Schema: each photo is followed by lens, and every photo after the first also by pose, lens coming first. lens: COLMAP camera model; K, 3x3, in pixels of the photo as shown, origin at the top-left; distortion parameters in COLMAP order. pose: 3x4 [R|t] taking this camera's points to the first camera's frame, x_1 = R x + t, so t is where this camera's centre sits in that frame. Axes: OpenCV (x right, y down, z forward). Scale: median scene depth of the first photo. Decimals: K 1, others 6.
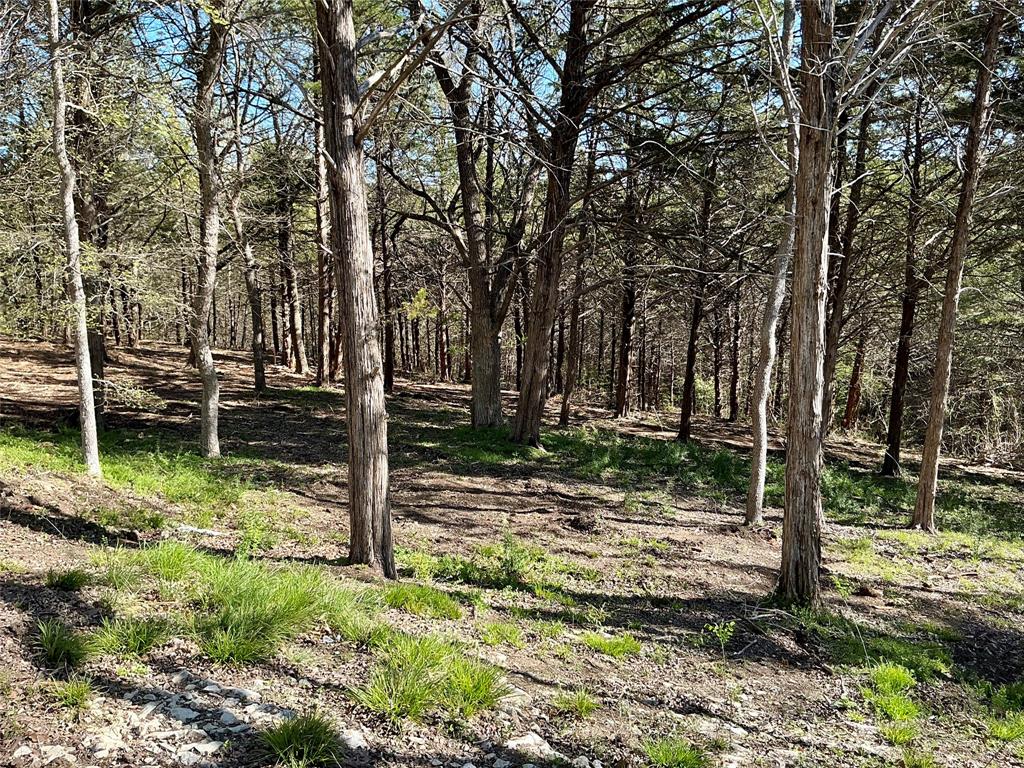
lens RADIAL K [[849.0, 0, 509.6], [0, 849.0, 386.0], [0, 0, 1]] dist [0.146515, -0.304055]
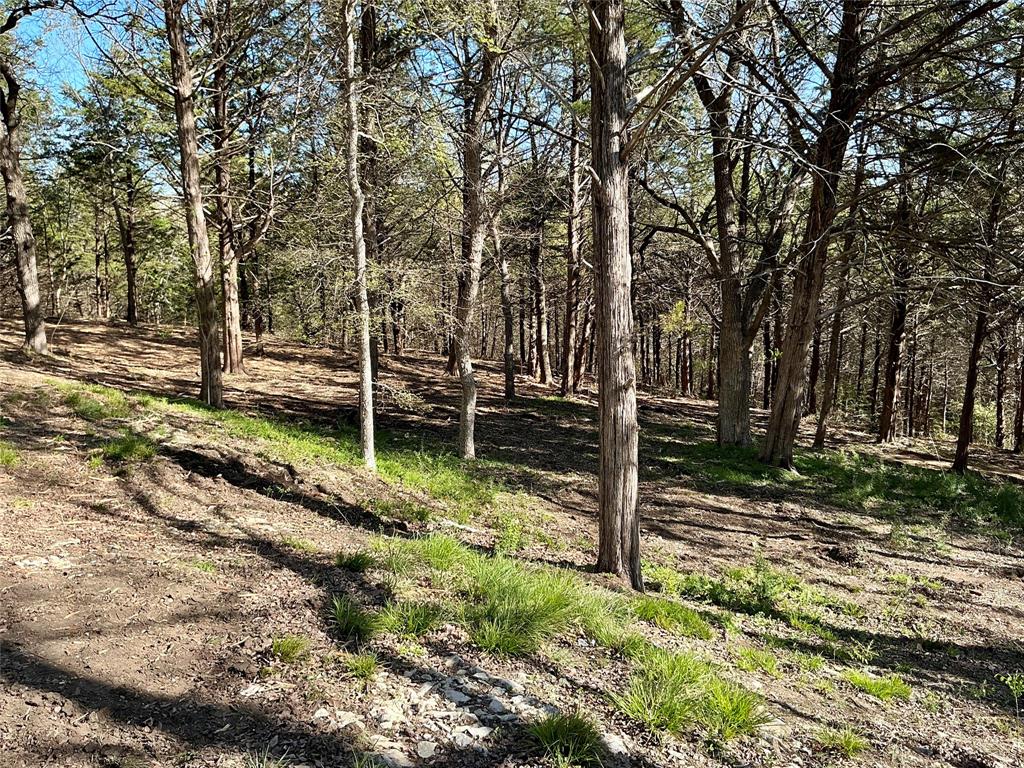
lens RADIAL K [[849.0, 0, 509.6], [0, 849.0, 386.0], [0, 0, 1]] dist [0.146515, -0.304055]
pose [[0.961476, 0.033051, -0.272896, -0.009479], [-0.037184, 0.999259, -0.009985, 0.000724], [0.272363, 0.019748, 0.961992, -0.005165]]
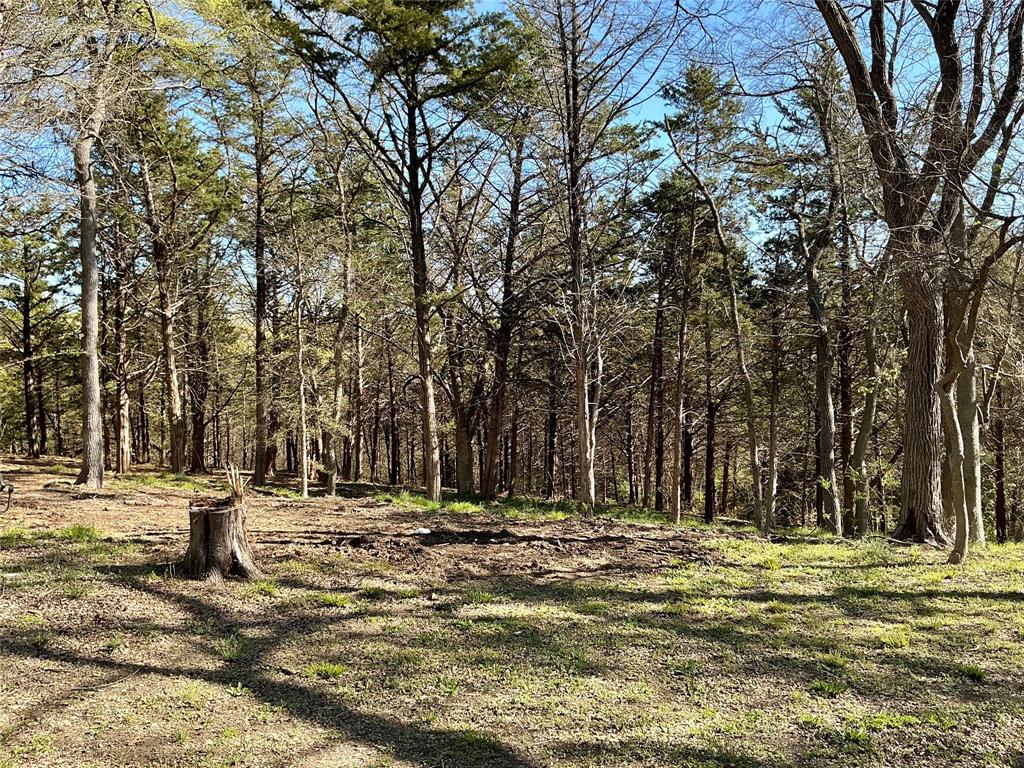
lens RADIAL K [[849.0, 0, 509.6], [0, 849.0, 386.0], [0, 0, 1]] dist [0.146515, -0.304055]
pose [[0.998454, -0.024686, 0.049804, -0.022330], [0.031711, 0.988833, -0.145616, 0.105896], [-0.045653, 0.146970, 0.988087, -0.975496]]
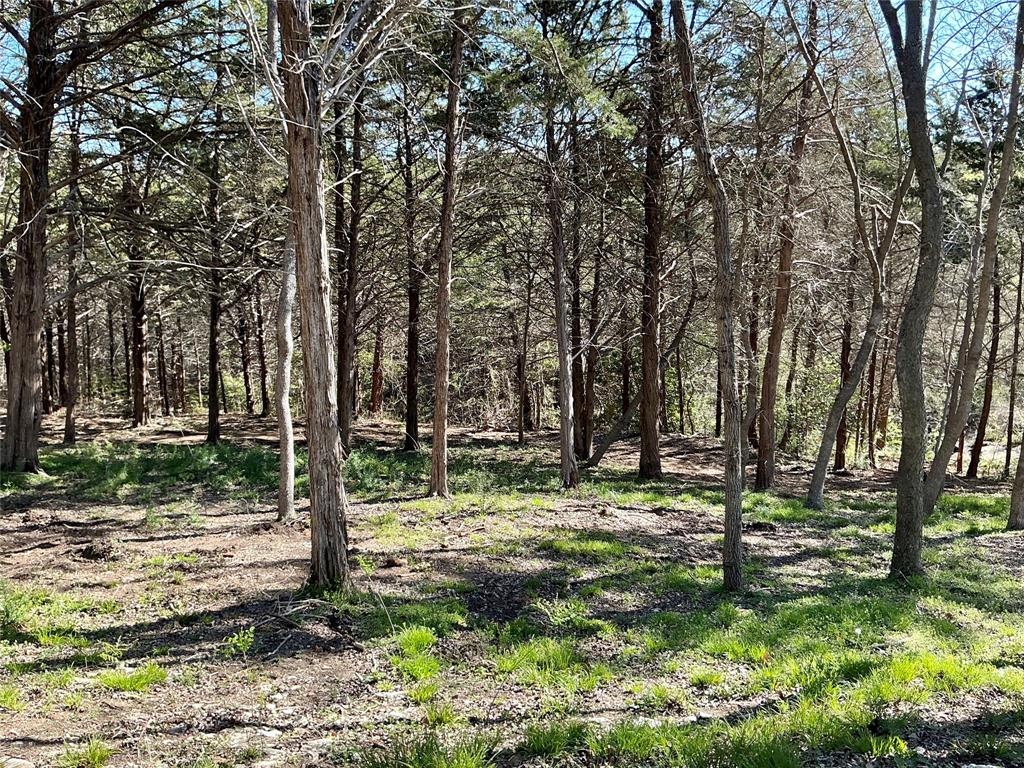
lens RADIAL K [[849.0, 0, 509.6], [0, 849.0, 386.0], [0, 0, 1]] dist [0.146515, -0.304055]
pose [[0.859135, -0.089555, 0.503852, 0.013396], [0.085424, 0.995852, 0.031343, -0.001623], [-0.504569, 0.016114, 0.863221, 0.001586]]
